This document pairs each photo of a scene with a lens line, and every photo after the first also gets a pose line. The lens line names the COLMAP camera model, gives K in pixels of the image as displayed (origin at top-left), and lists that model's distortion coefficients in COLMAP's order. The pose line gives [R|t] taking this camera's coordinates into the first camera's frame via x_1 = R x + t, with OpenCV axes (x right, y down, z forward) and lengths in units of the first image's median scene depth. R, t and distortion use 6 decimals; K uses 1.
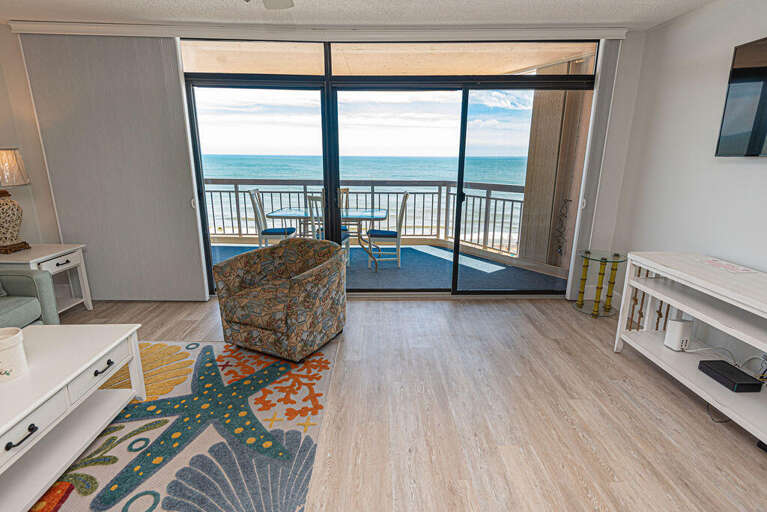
lens RADIAL K [[383.0, 0, 383.3], [0, 383.0, 262.4], [0, 0, 1]] dist [0.005377, -0.000555]
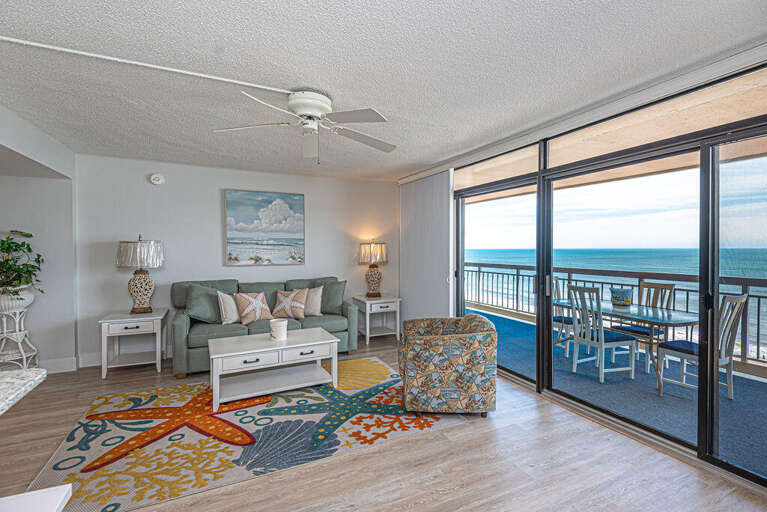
lens RADIAL K [[355.4, 0, 383.5], [0, 355.4, 251.2], [0, 0, 1]] dist [0.006229, -0.000675]
pose [[0.410975, 0.001729, -0.911645, 0.760855], [-0.236116, 0.966078, -0.104611, -0.086251], [0.880539, 0.258246, 0.397442, 0.372615]]
